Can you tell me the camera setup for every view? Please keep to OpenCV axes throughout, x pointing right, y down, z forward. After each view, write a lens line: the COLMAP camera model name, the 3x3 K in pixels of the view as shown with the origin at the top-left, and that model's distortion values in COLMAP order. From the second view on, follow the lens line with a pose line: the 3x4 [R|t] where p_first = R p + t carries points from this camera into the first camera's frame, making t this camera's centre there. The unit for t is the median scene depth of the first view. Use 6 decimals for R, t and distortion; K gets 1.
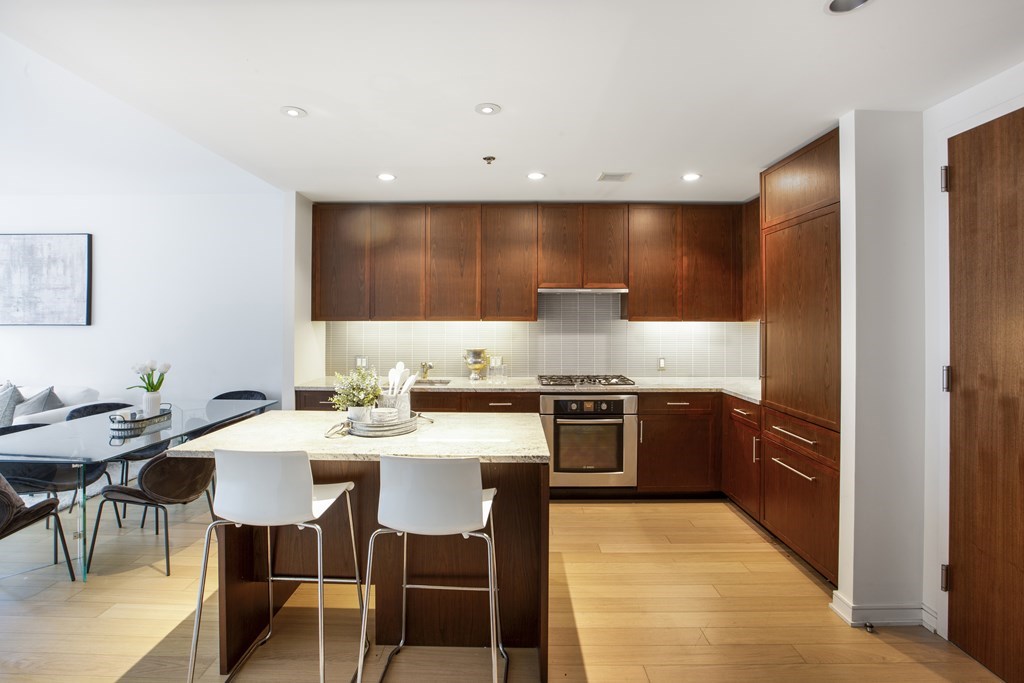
lens RADIAL K [[476.1, 0, 510.8], [0, 476.1, 318.1], [0, 0, 1]] dist [-0.045443, 0.018497]
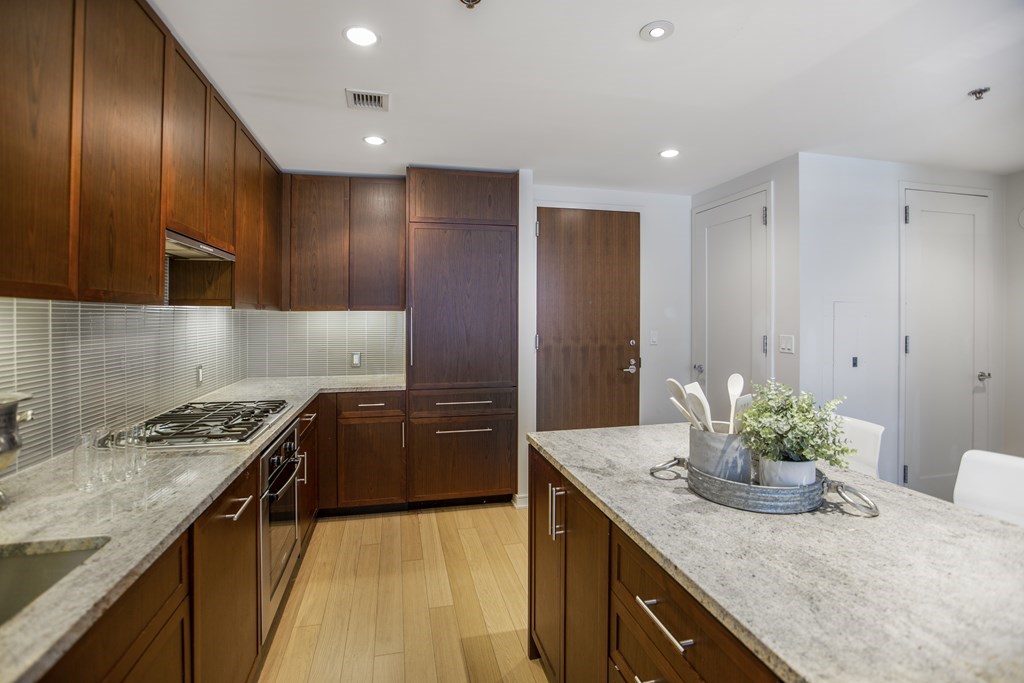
lens RADIAL K [[476.1, 0, 510.8], [0, 476.1, 318.1], [0, 0, 1]] dist [-0.045443, 0.018497]
pose [[-0.230643, -0.004766, 0.973027, -0.424797], [-0.001435, 0.999989, 0.004558, 0.016621], [-0.973037, -0.000345, -0.230647, 0.797600]]
